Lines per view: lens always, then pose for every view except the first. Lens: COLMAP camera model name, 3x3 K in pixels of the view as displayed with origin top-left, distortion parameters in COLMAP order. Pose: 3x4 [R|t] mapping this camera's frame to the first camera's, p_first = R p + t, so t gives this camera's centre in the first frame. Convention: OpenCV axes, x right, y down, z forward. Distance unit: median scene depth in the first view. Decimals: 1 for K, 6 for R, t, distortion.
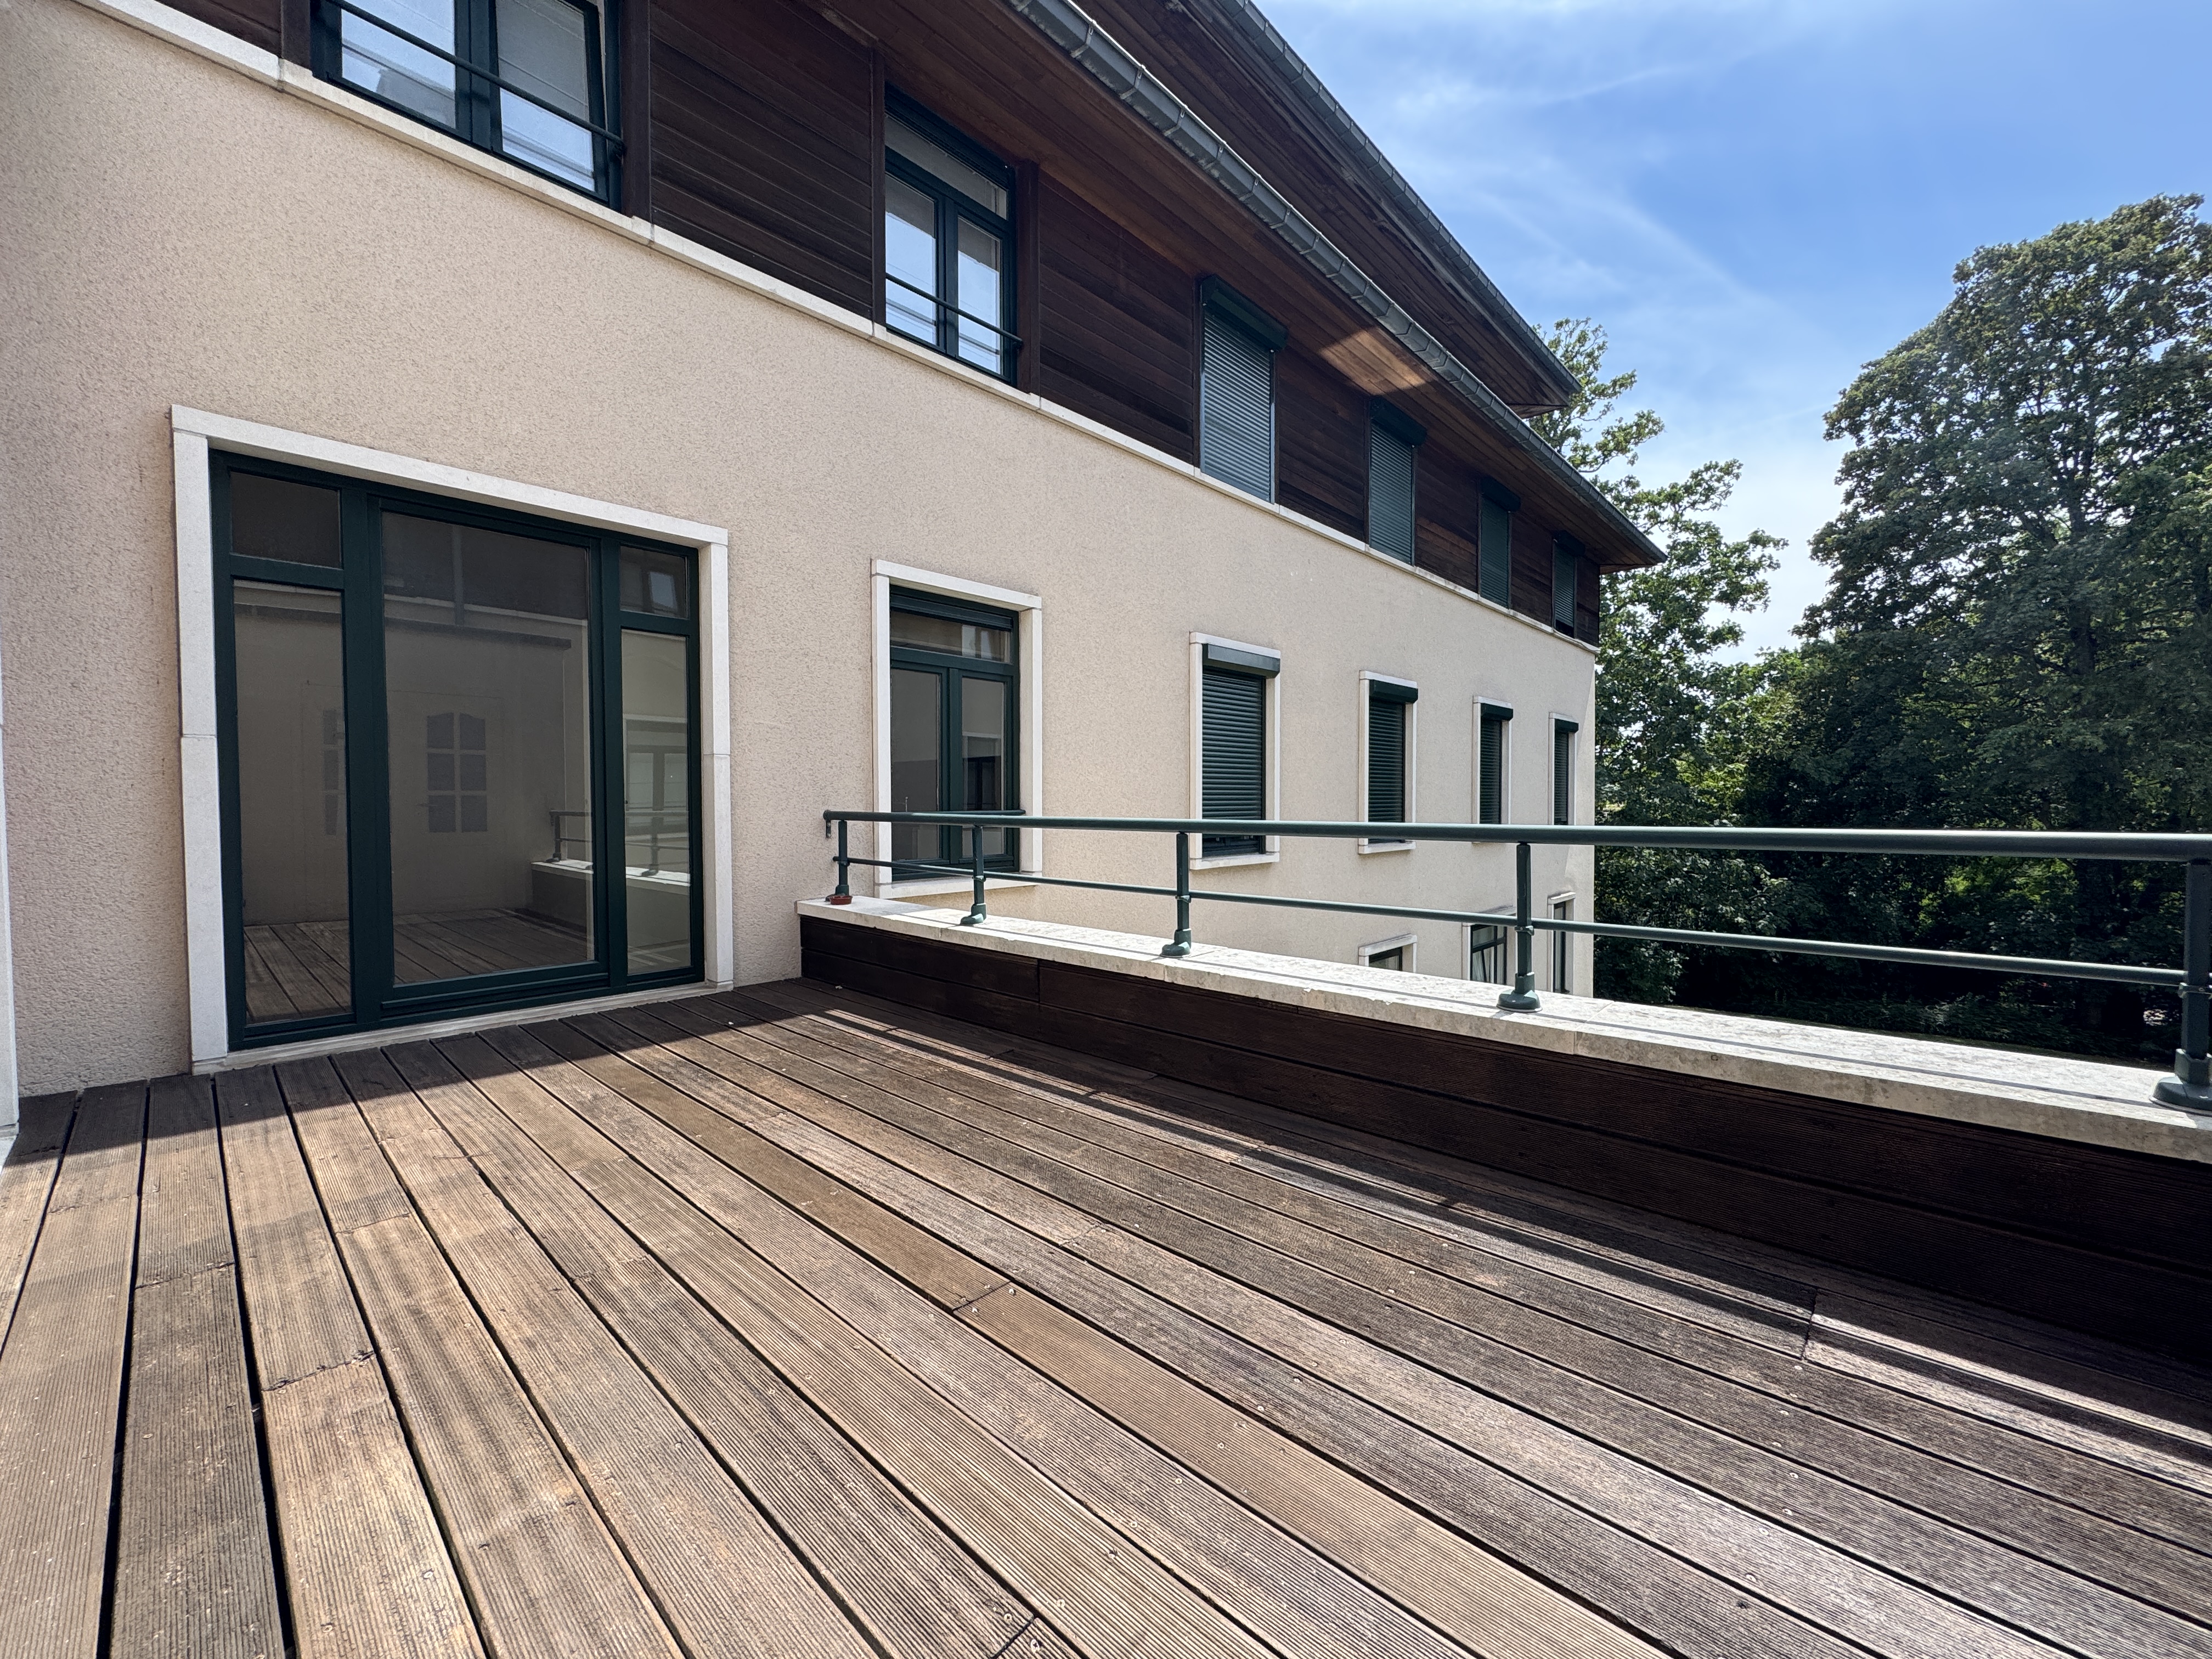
lens RADIAL K [[888.1, 0, 1106.0], [0, 888.1, 829.5], [0, 0, 1]] dist [-0.000795, -0.000127]
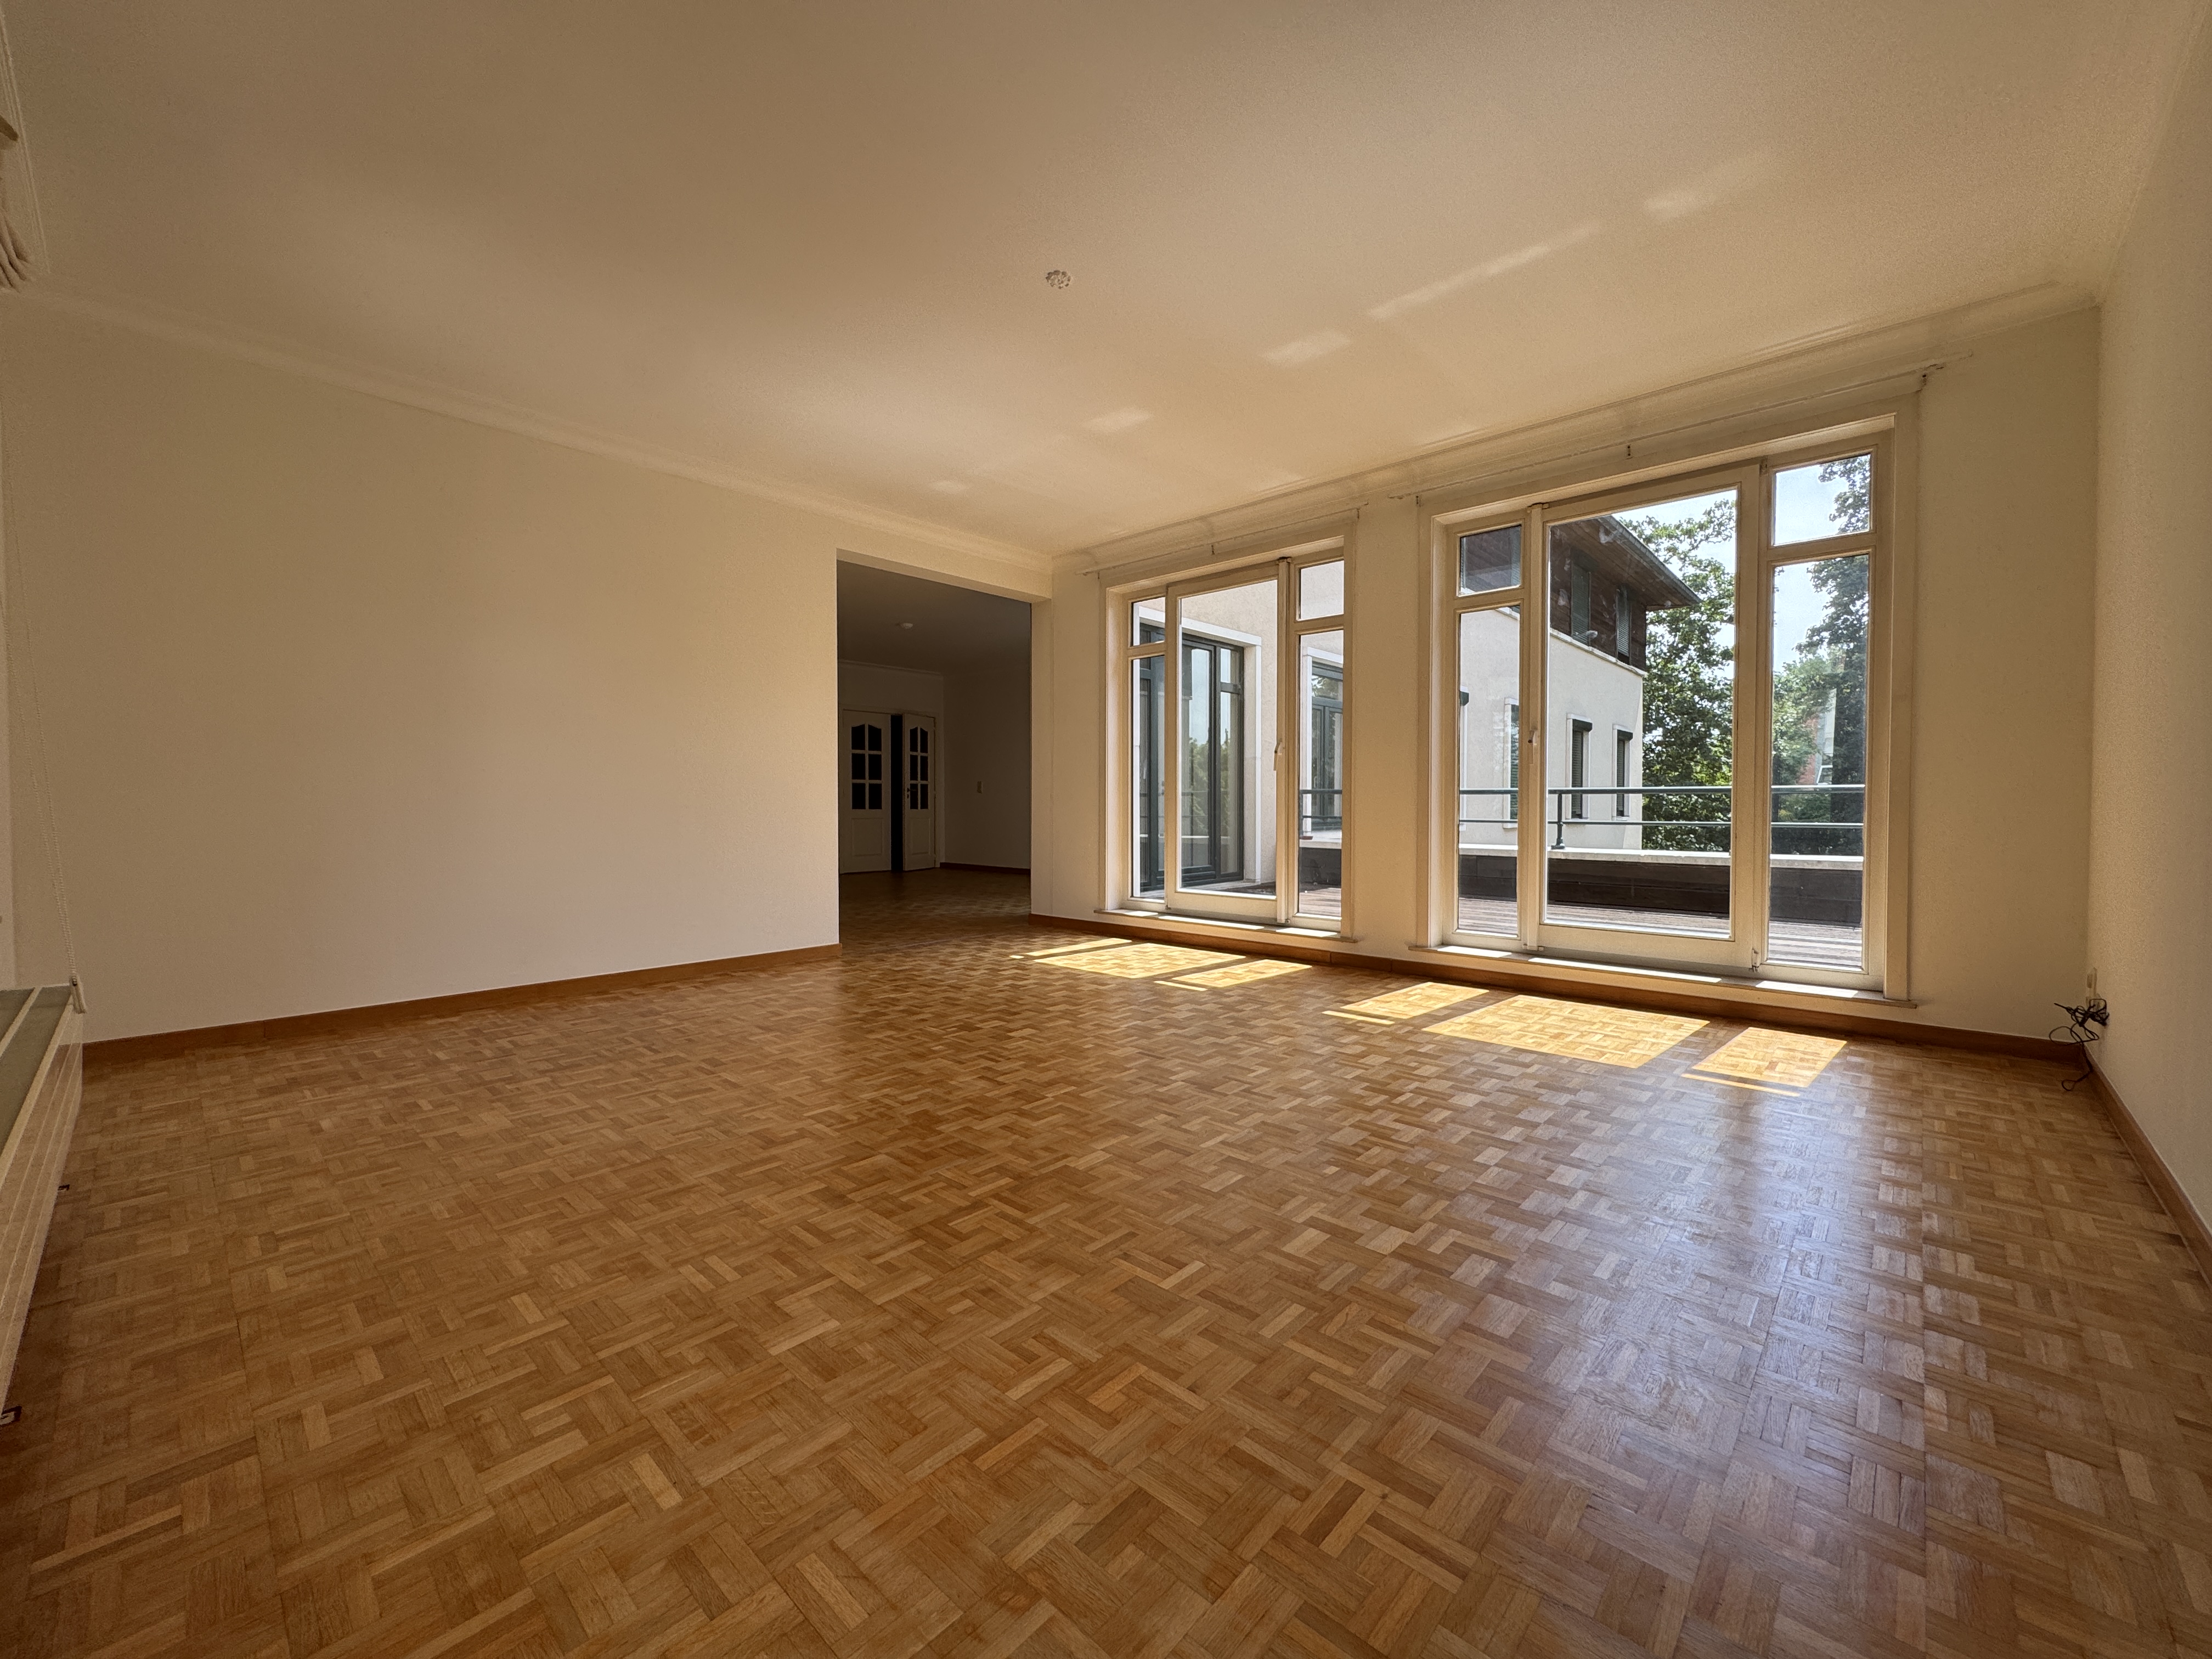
lens RADIAL K [[883.8, 0, 1106.0], [0, 883.8, 829.5], [0, 0, 1]] dist [-0.000672, -0.000083]
pose [[0.999986, 0.000118, 0.005343, -0.119201], [-0.000107, 0.999998, -0.002077, 0.010772], [-0.005343, 0.002076, 0.999984, -0.133549]]
